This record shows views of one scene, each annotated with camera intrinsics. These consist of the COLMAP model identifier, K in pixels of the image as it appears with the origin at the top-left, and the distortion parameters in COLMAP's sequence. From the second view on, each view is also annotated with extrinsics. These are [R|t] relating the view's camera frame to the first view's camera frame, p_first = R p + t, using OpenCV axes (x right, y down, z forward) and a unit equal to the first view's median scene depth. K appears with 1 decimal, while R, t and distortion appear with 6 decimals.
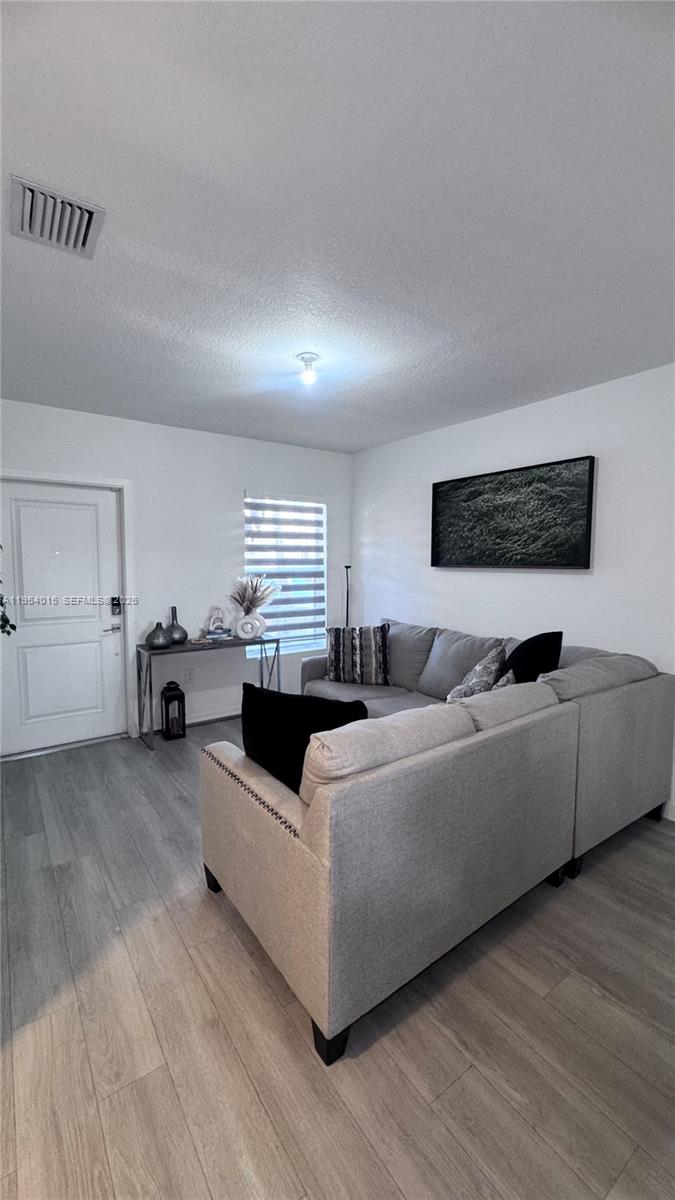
lens RADIAL K [[481.6, 0, 333.4], [0, 481.6, 595.2], [0, 0, 1]] dist [-0.000805, -0.000297]
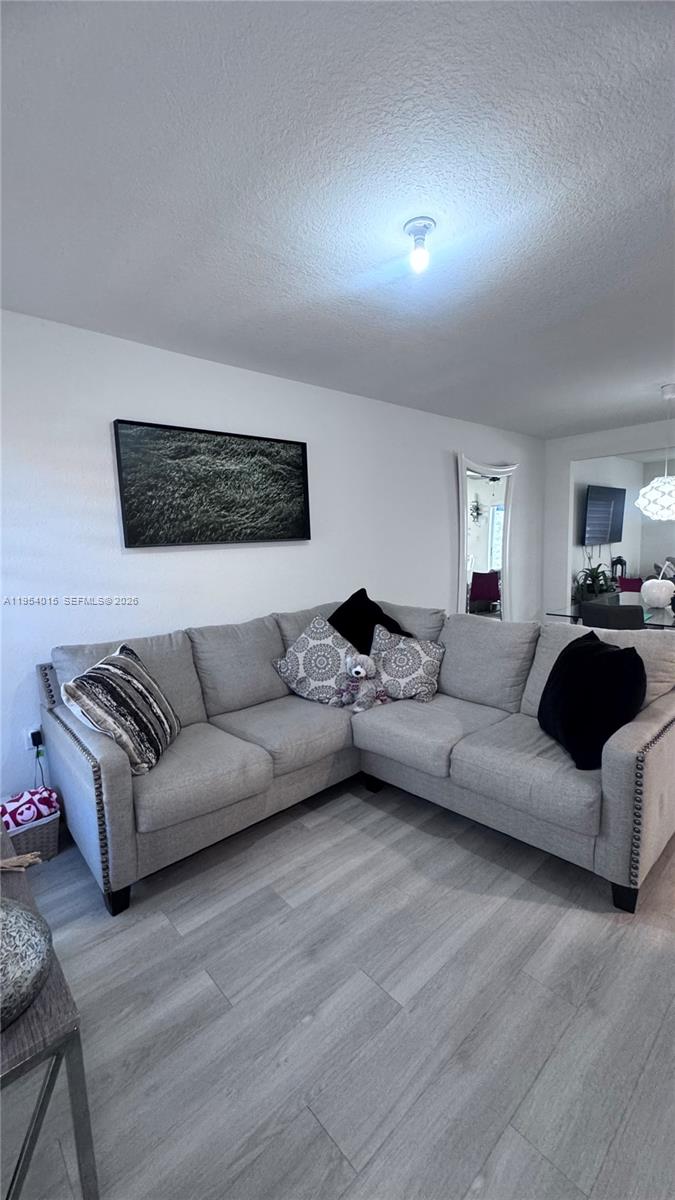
lens RADIAL K [[481.6, 0, 336.1], [0, 481.6, 597.1], [0, 0, 1]] dist [-0.000805, -0.000297]
pose [[-0.110430, -0.127083, 0.985726, -0.585033], [0.103740, 0.984900, 0.138598, -0.064352], [-0.988455, 0.117564, -0.095579, 0.935673]]
